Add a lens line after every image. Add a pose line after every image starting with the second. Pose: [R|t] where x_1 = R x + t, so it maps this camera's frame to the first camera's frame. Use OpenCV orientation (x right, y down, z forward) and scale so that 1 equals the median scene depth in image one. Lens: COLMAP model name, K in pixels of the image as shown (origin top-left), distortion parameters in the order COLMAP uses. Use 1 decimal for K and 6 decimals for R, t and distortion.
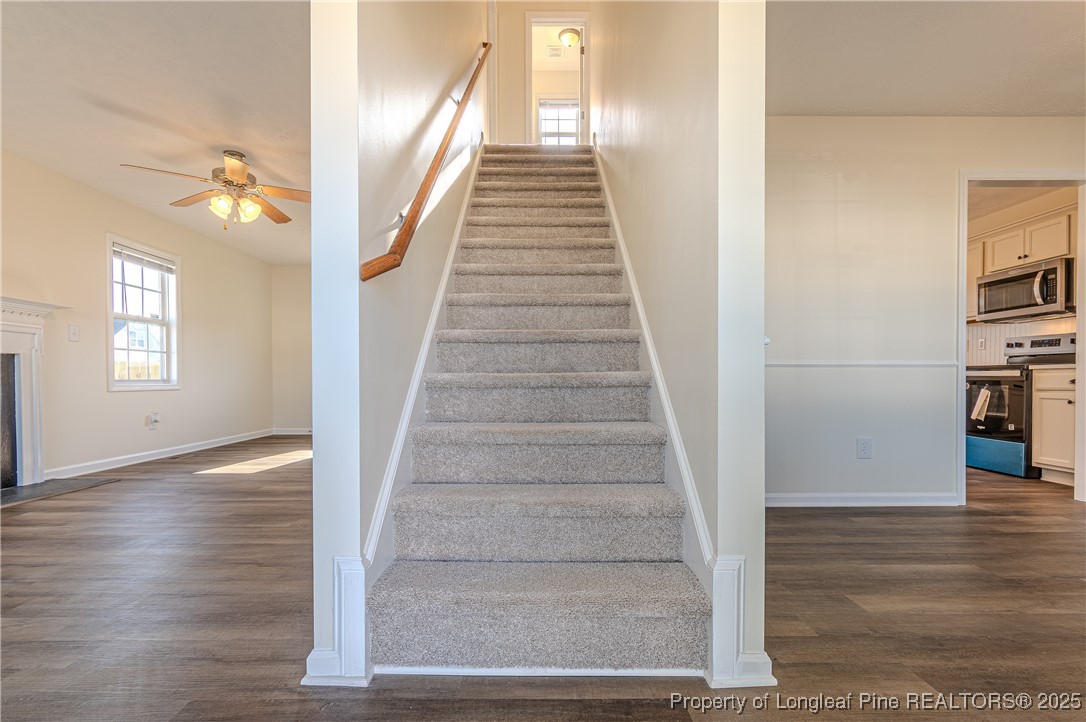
lens RADIAL K [[503.6, 0, 539.2], [0, 503.6, 385.6], [0, 0, 1]] dist [0.001538, 0.000124]
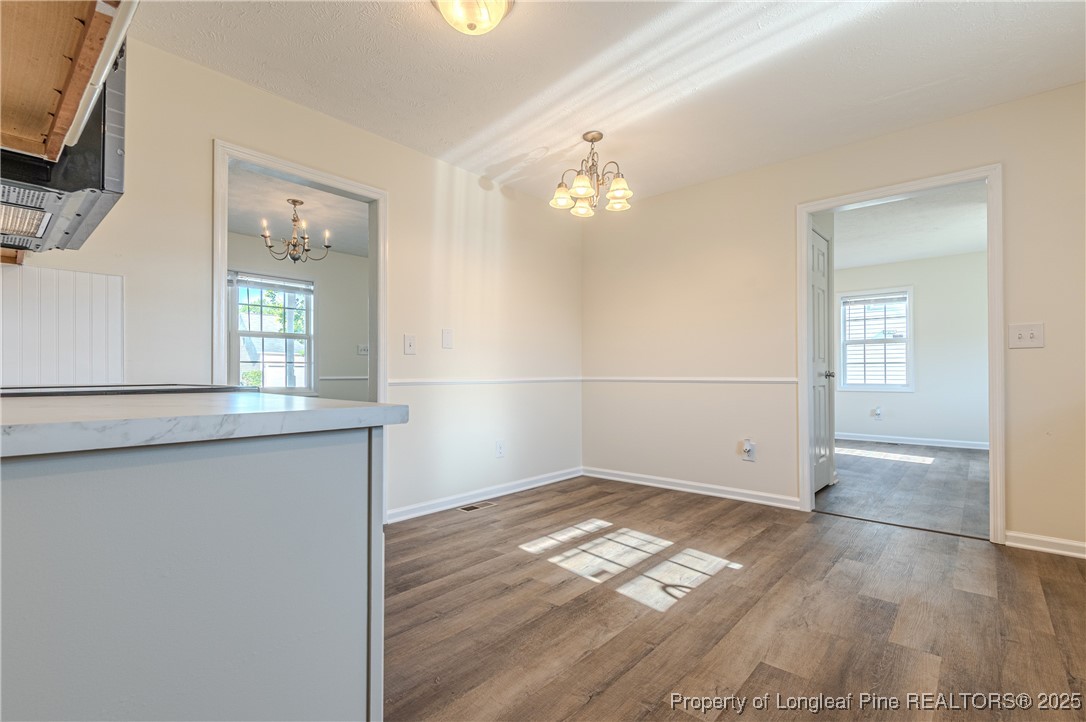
lens RADIAL K [[504.9, 0, 546.4], [0, 504.9, 368.9], [0, 0, 1]] dist [0.000511, -0.016131]
pose [[-0.664589, -0.003574, -0.747200, 1.114048], [-0.005247, 0.999986, -0.000116, -0.062127], [0.747190, 0.003843, -0.664599, 1.579155]]
